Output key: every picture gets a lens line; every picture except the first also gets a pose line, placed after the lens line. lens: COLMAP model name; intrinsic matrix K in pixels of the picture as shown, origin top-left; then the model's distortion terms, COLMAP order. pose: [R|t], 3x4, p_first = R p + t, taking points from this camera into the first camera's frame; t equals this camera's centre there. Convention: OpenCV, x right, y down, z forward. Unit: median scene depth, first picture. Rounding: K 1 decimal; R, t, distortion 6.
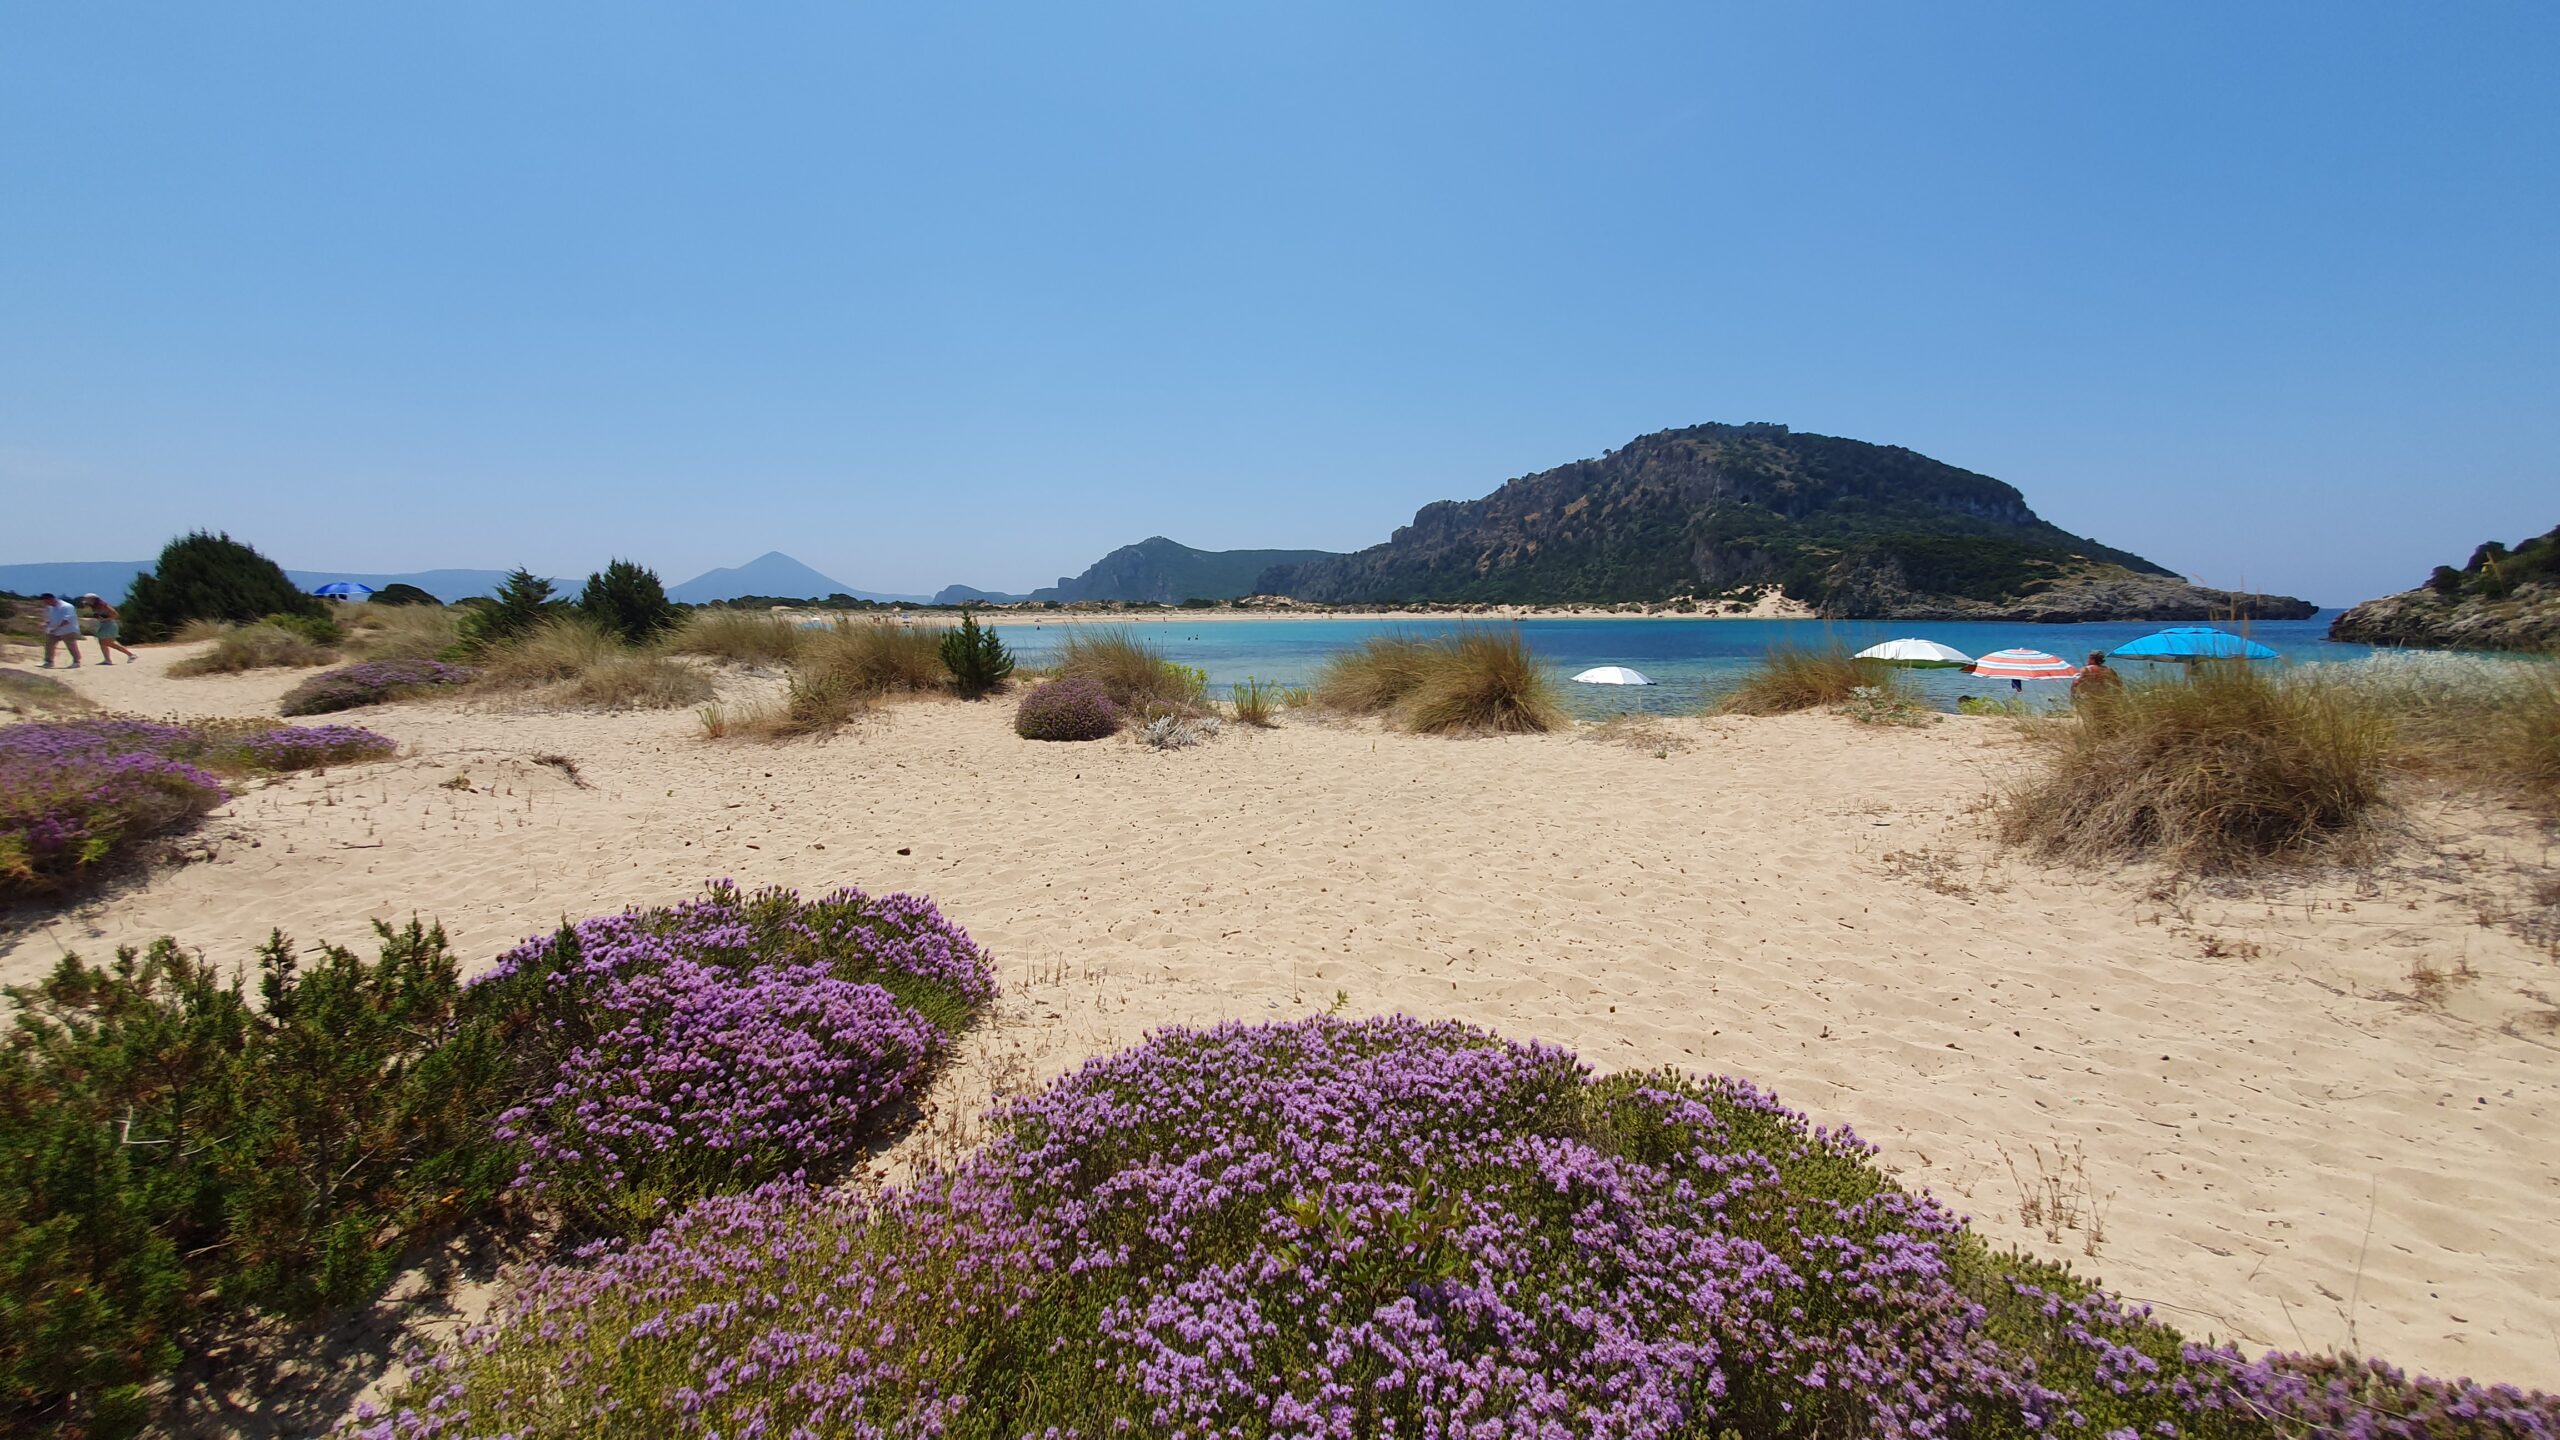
lens RADIAL K [[1016.7, 0, 1263.9], [0, 1016.7, 744.5], [0, 0, 1]] dist [-0.002287, 0.003877]
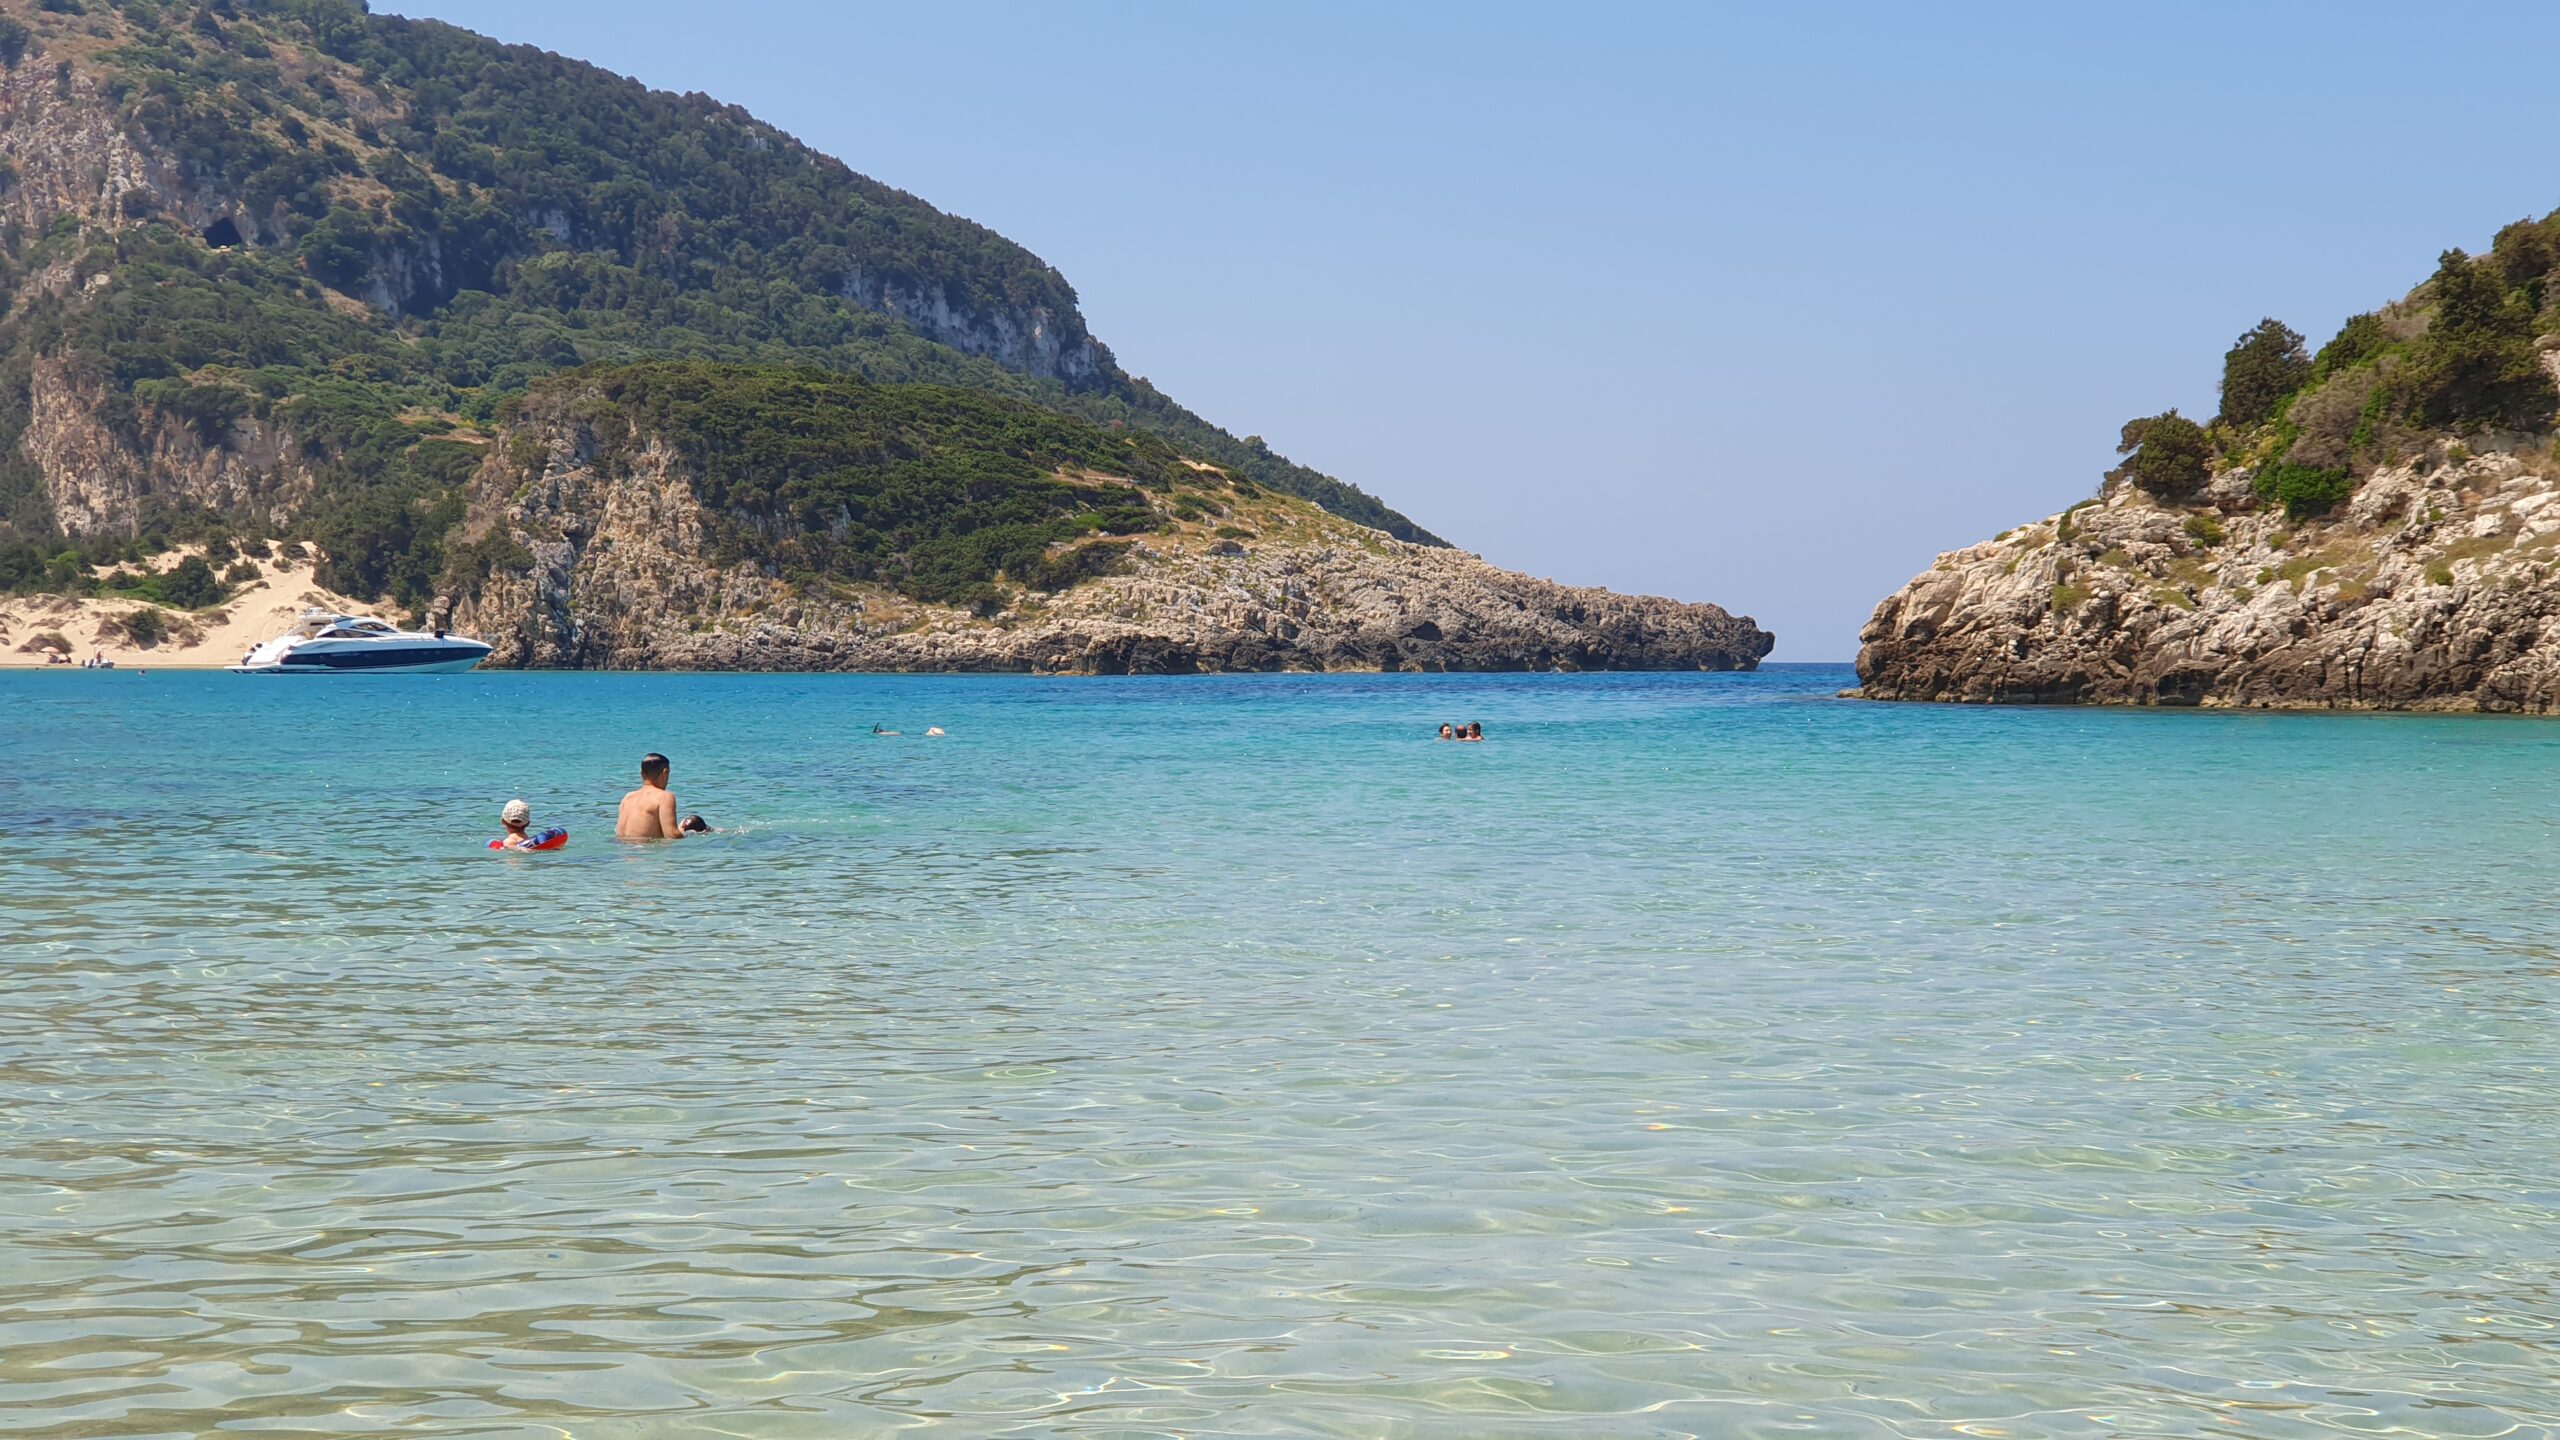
lens RADIAL K [[3793.5, 0, 1280.9], [0, 3793.5, 805.0], [0, 0, 1]] dist [0.135676, 0.000000]
pose [[0.780354, -0.018049, 0.625077, 0.071576], [0.076846, 0.994775, -0.067211, -0.004843], [-0.620598, 0.100483, 0.777664, 0.075869]]
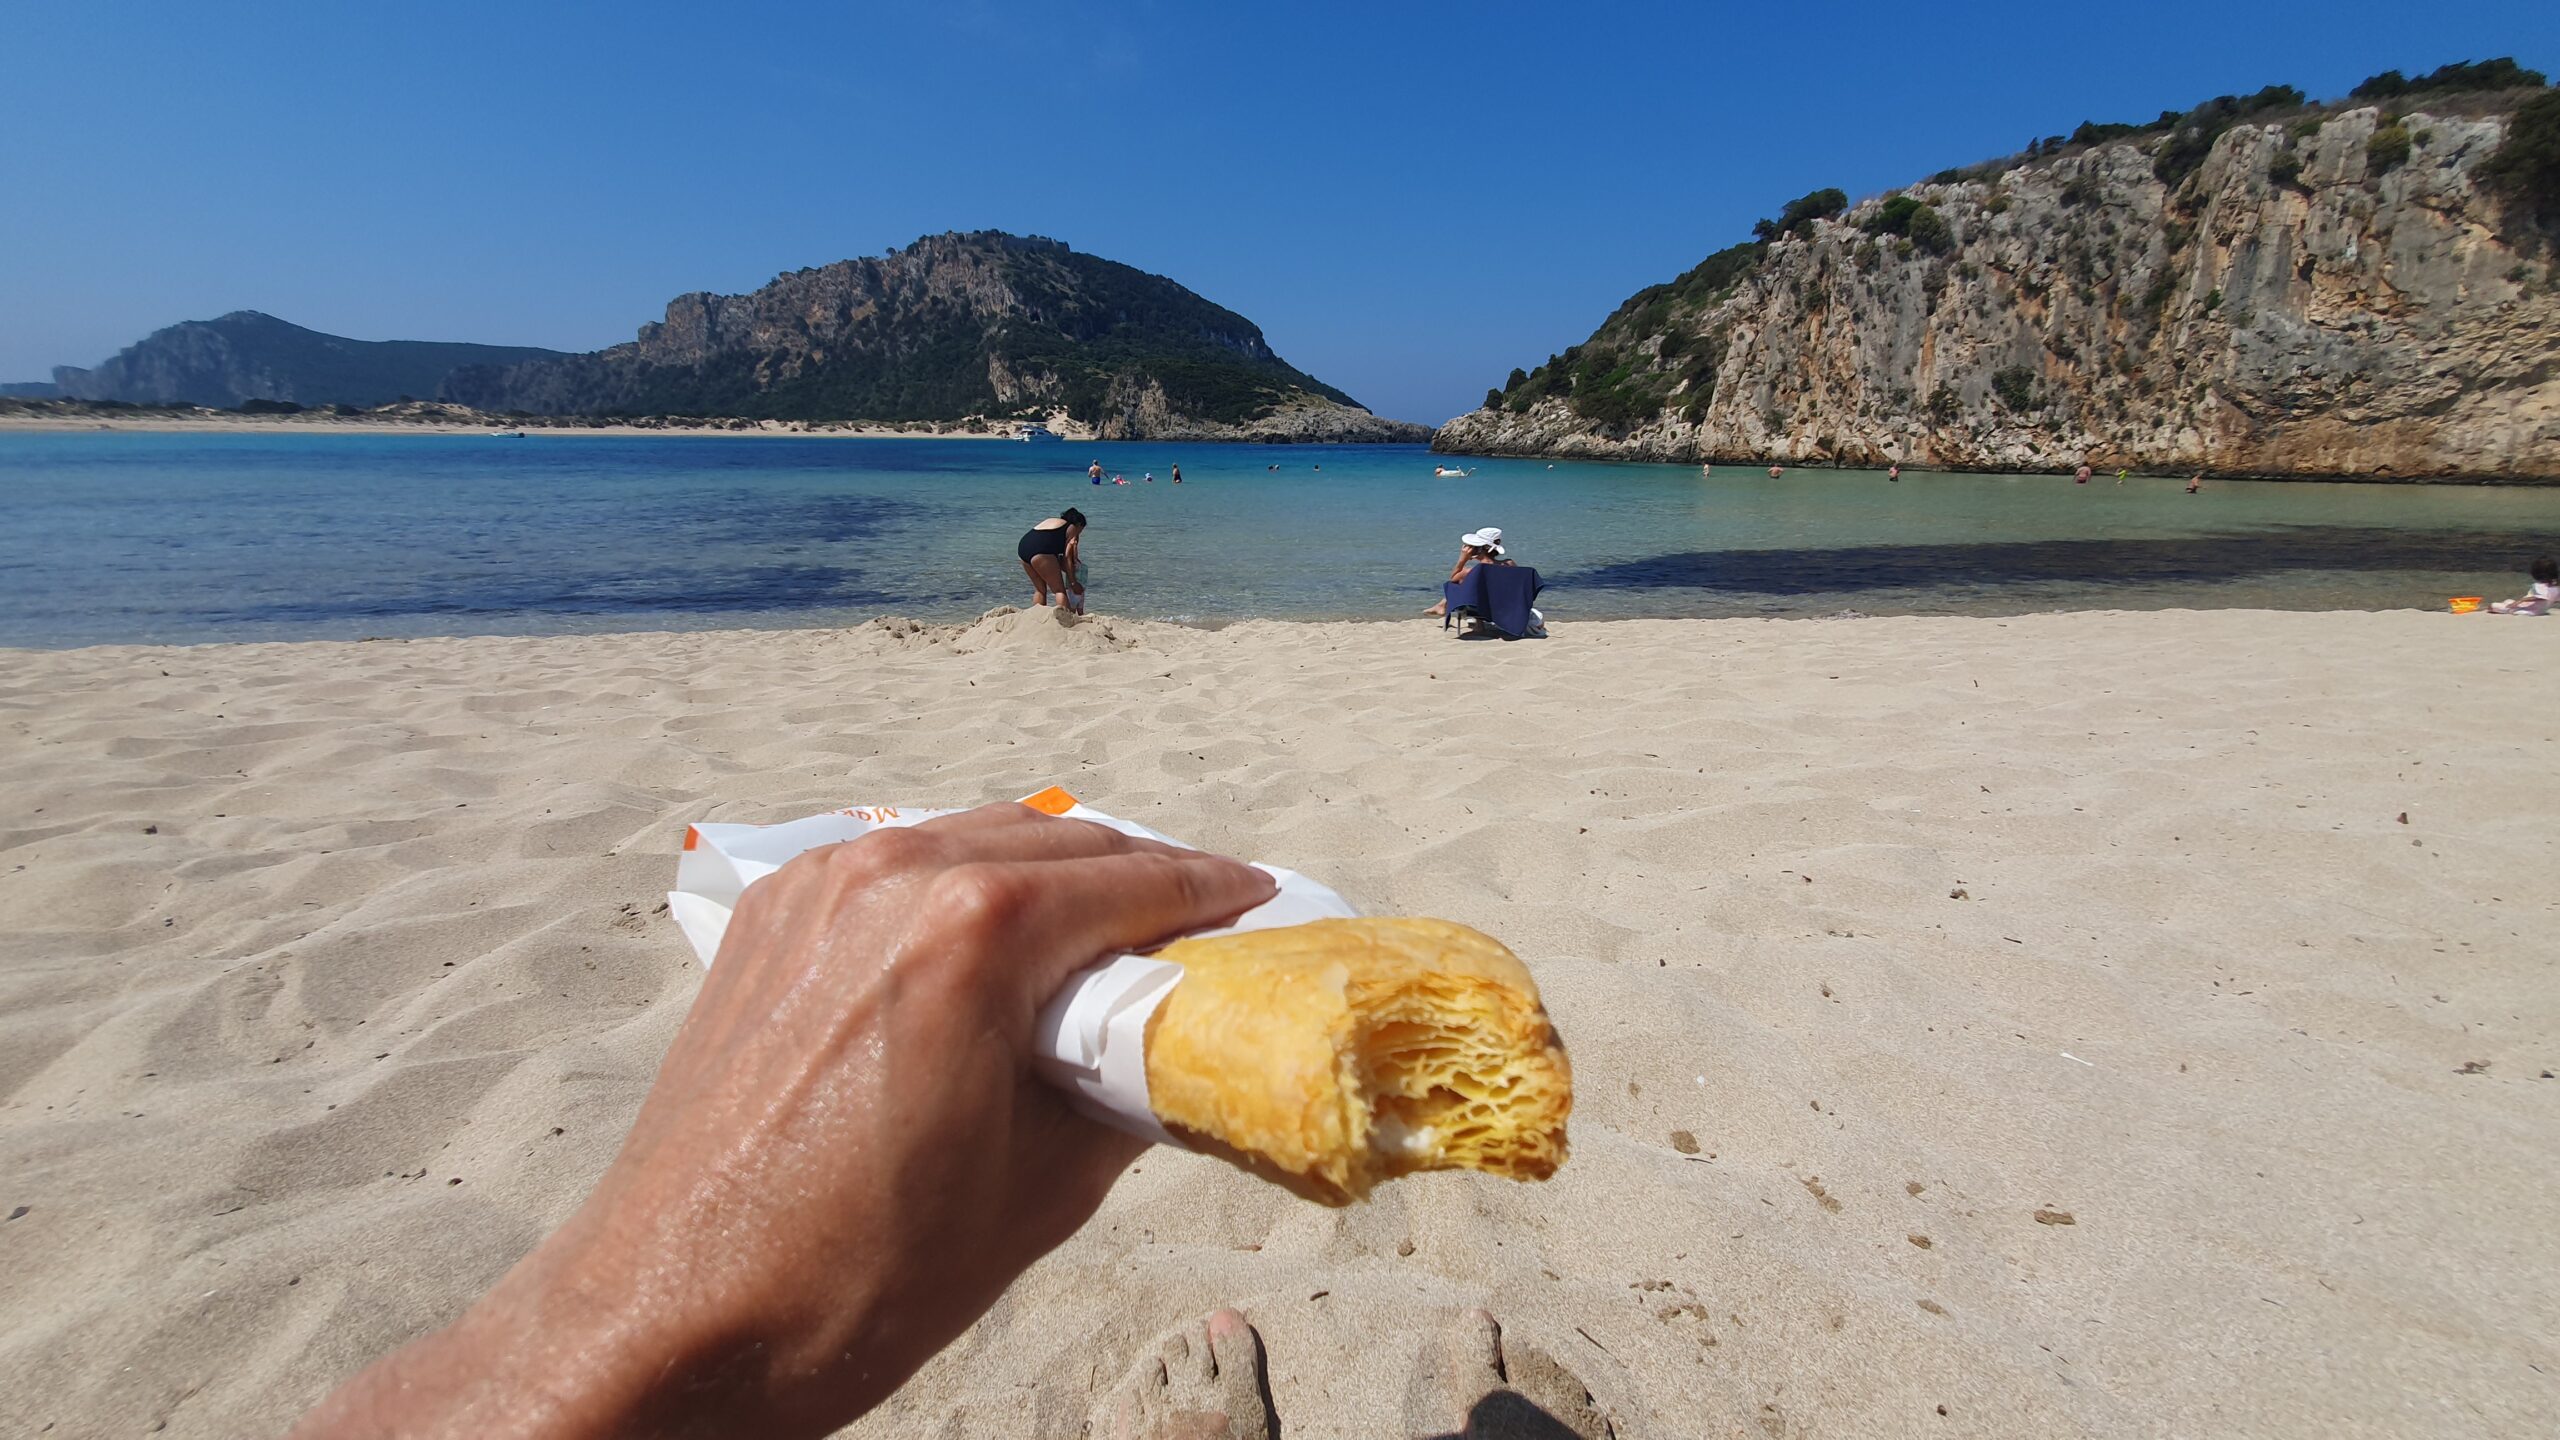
lens RADIAL K [[1016.7, 0, 1275.8], [0, 1016.7, 744.4], [0, 0, 1]] dist [-0.002287, 0.003877]
pose [[0.805599, -0.158573, 0.570846, 0.038249], [0.062935, 0.980969, 0.183684, 0.000235], [-0.589109, -0.112049, 0.800247, 0.027849]]
